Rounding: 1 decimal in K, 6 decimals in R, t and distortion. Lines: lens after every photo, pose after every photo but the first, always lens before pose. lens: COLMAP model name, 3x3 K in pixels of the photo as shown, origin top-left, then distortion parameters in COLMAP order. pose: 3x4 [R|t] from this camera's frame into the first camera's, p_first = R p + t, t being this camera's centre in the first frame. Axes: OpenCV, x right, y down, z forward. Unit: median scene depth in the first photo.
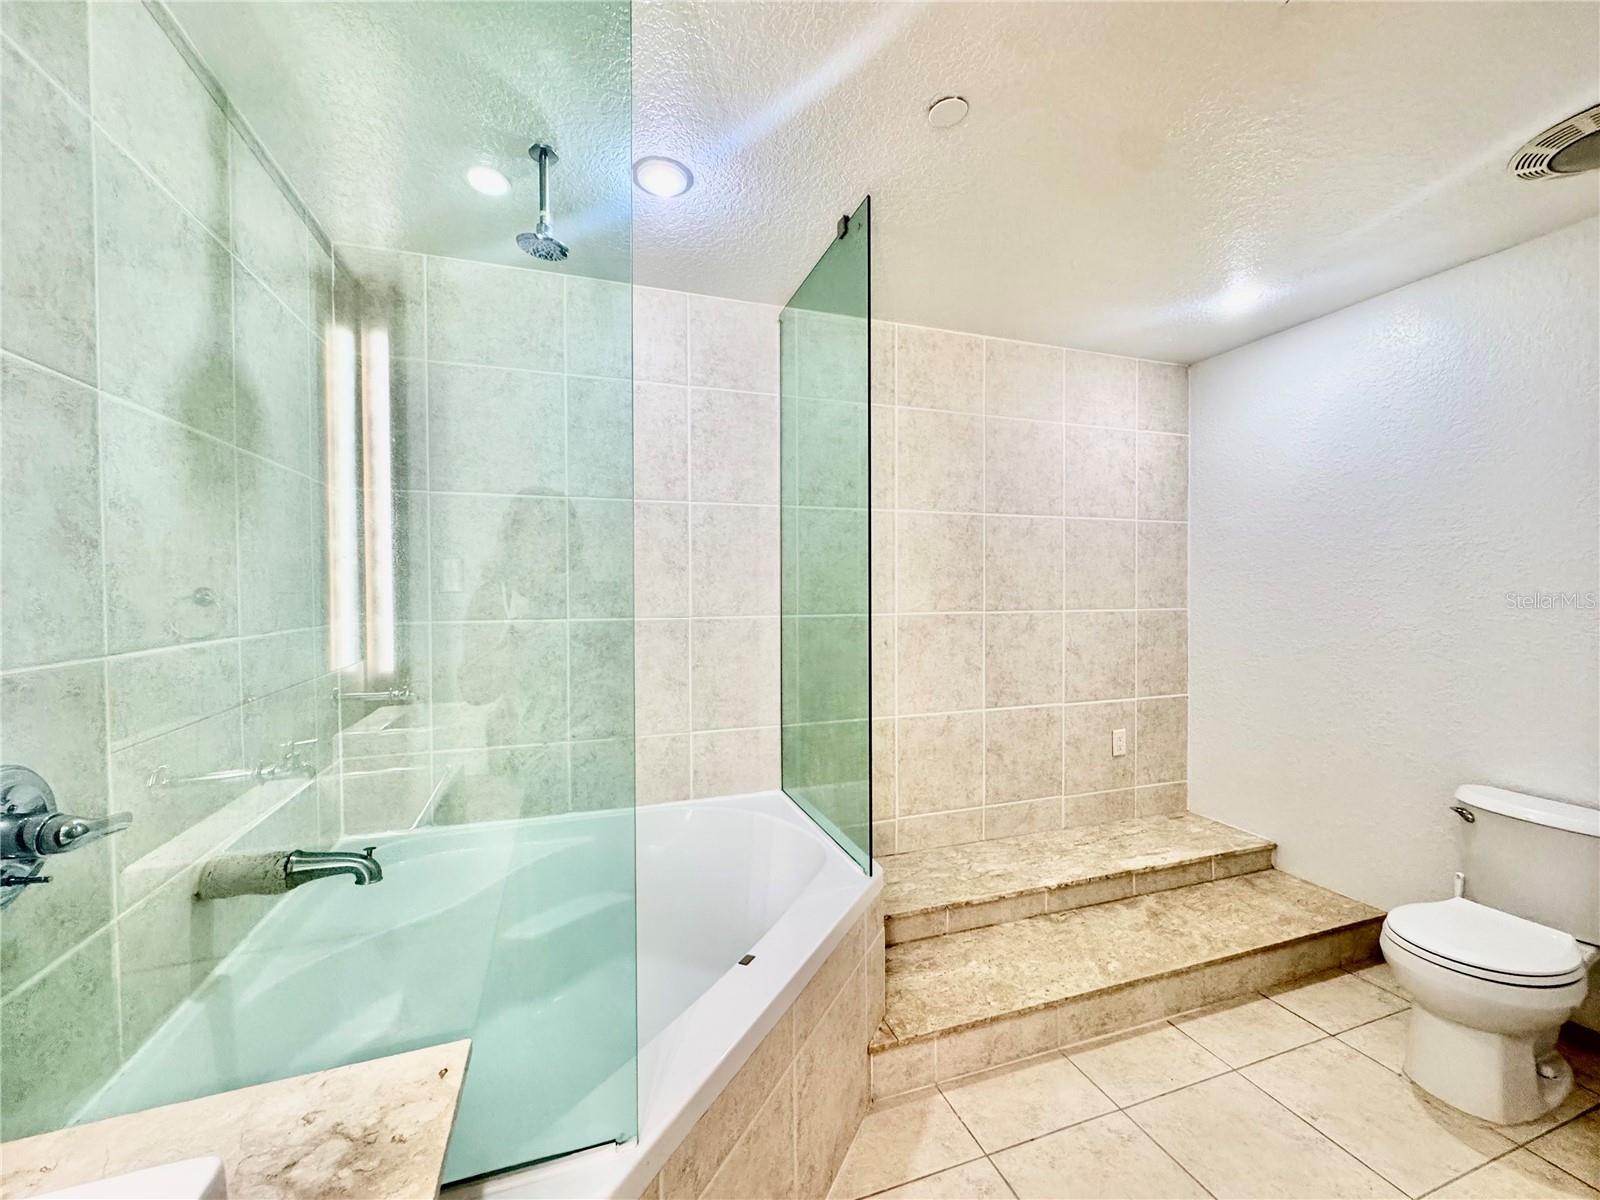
lens RADIAL K [[643.0, 0, 800.0], [0, 643.0, 600.0], [0, 0, 1]] dist [-0.002267, -0.000312]
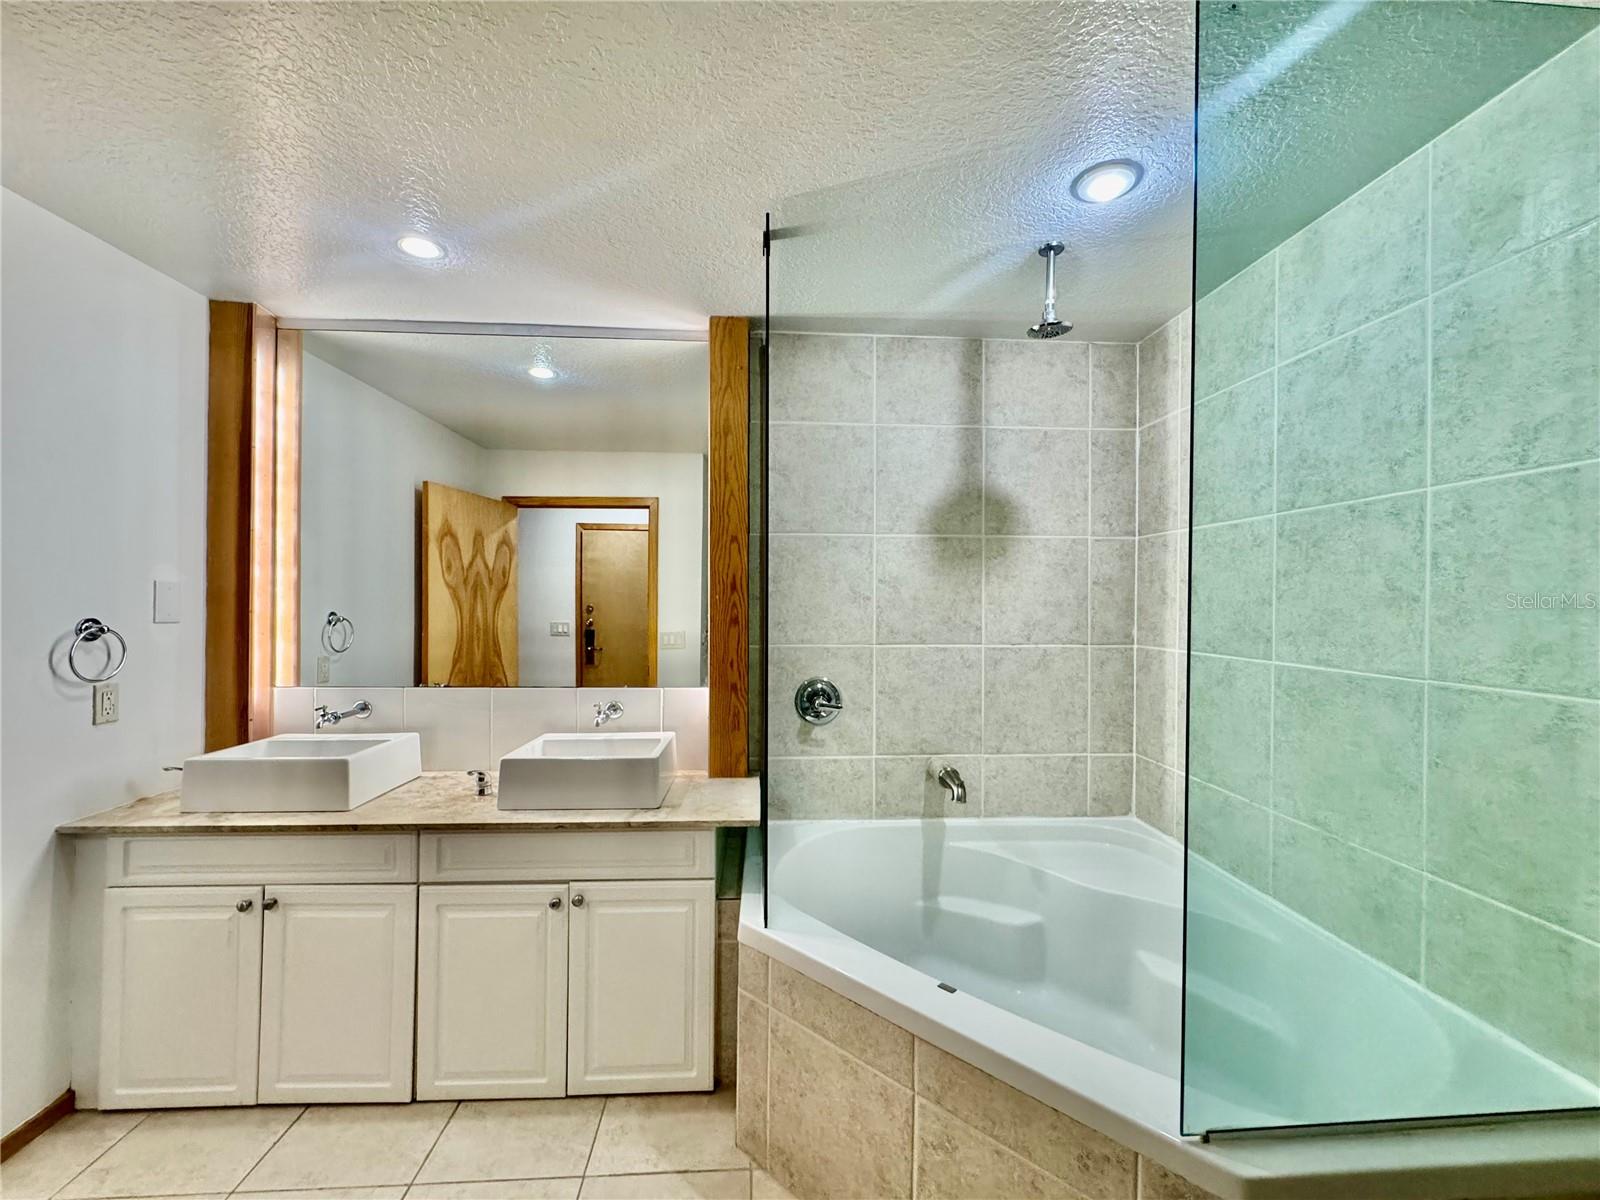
lens RADIAL K [[643.0, 0, 800.0], [0, 643.0, 600.0], [0, 0, 1]] dist [-0.002267, -0.000312]
pose [[-0.273632, -0.001436, -0.961833, 0.586754], [-0.023957, 0.999699, 0.005323, -0.038299], [0.961536, 0.024499, -0.273584, 0.626007]]
